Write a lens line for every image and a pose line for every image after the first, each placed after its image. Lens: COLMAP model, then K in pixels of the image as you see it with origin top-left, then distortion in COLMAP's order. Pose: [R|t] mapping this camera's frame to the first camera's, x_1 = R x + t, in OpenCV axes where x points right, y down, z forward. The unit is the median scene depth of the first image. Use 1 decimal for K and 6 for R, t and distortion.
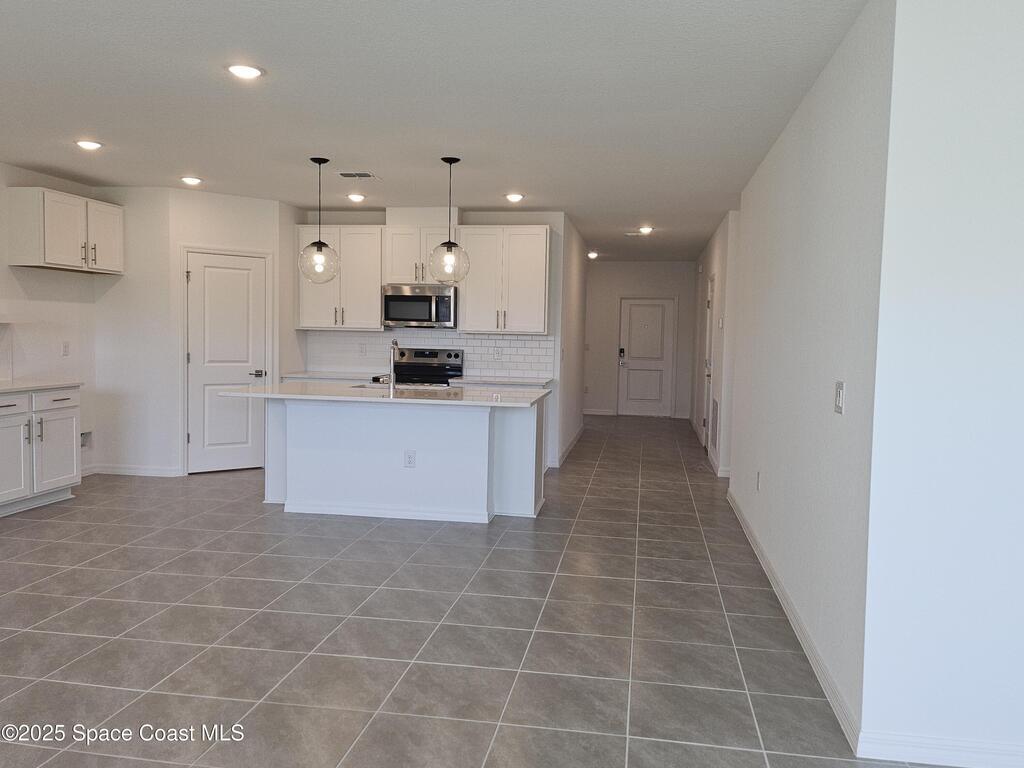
lens RADIAL K [[810.7, 0, 520.7], [0, 810.7, 381.6], [0, 0, 1]] dist [0.047085, -0.027310]
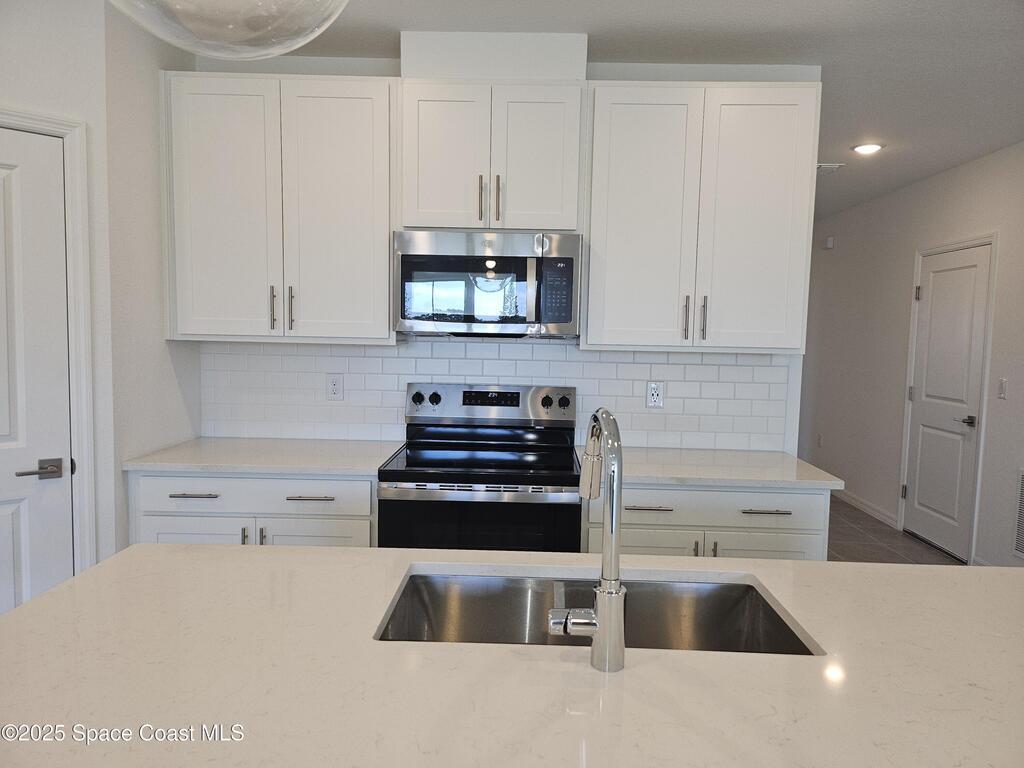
lens RADIAL K [[717.3, 0, 515.2], [0, 717.3, 386.9], [0, 0, 1]] dist [0.034735, -0.012232]
pose [[0.990999, -0.008750, 0.133587, -0.162069], [0.006112, 0.999778, 0.020142, -0.049560], [-0.133733, -0.019144, 0.990832, 0.653914]]
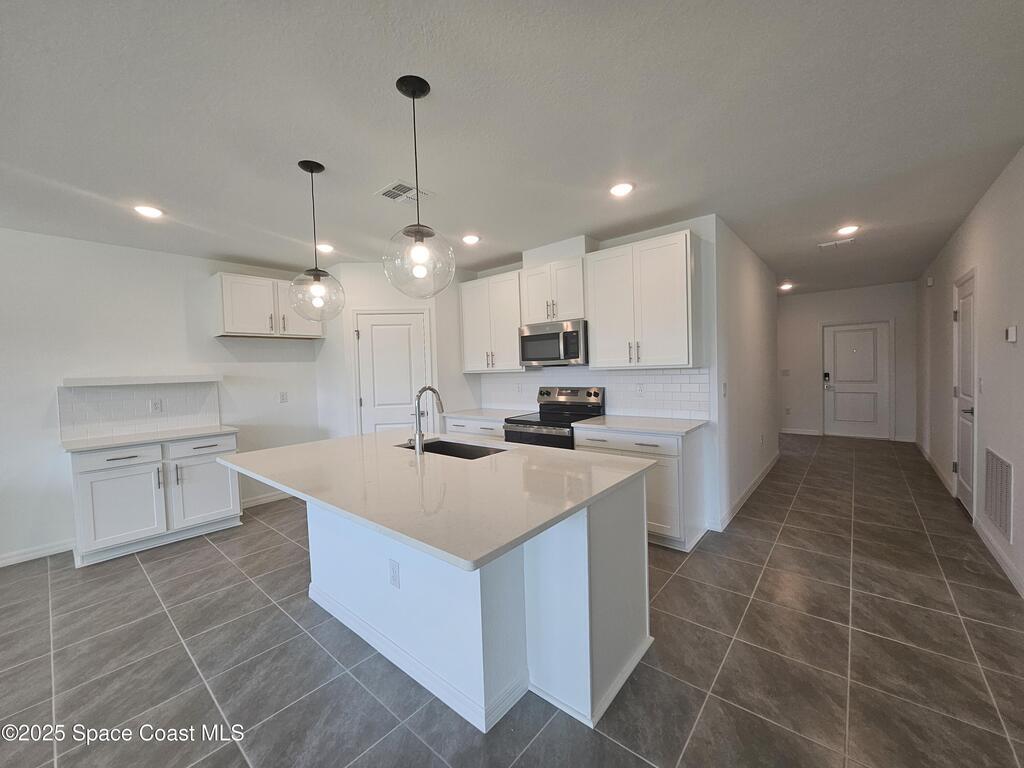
lens RADIAL K [[403.6, 0, 514.8], [0, 403.6, 380.8], [0, 0, 1]] dist [-0.003457, -0.001367]
pose [[0.852145, -0.032544, -0.522293, 0.089145], [0.017411, 0.999275, -0.033858, -0.034382], [0.523016, 0.019758, 0.852094, 0.574302]]
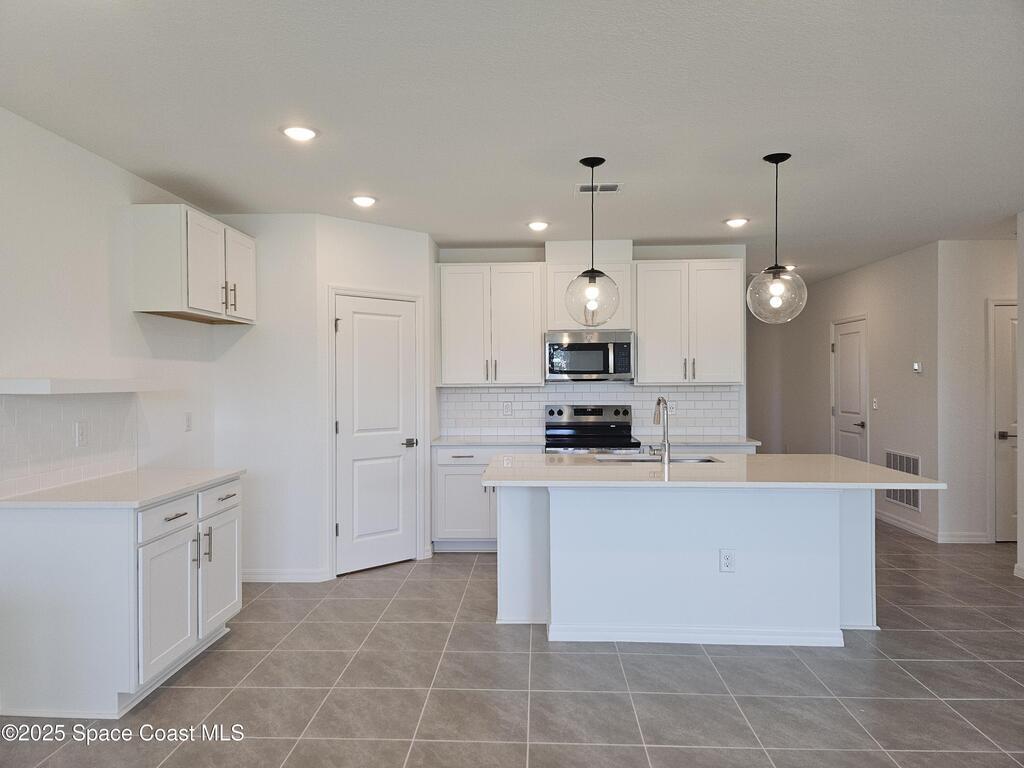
lens RADIAL K [[717.3, 0, 502.3], [0, 717.3, 380.9], [0, 0, 1]] dist [0.034735, -0.012232]
pose [[0.993876, -0.027175, 0.107108, -0.300600], [0.033558, 0.997738, -0.058250, -0.026362], [-0.105282, 0.061488, 0.992540, 0.271984]]
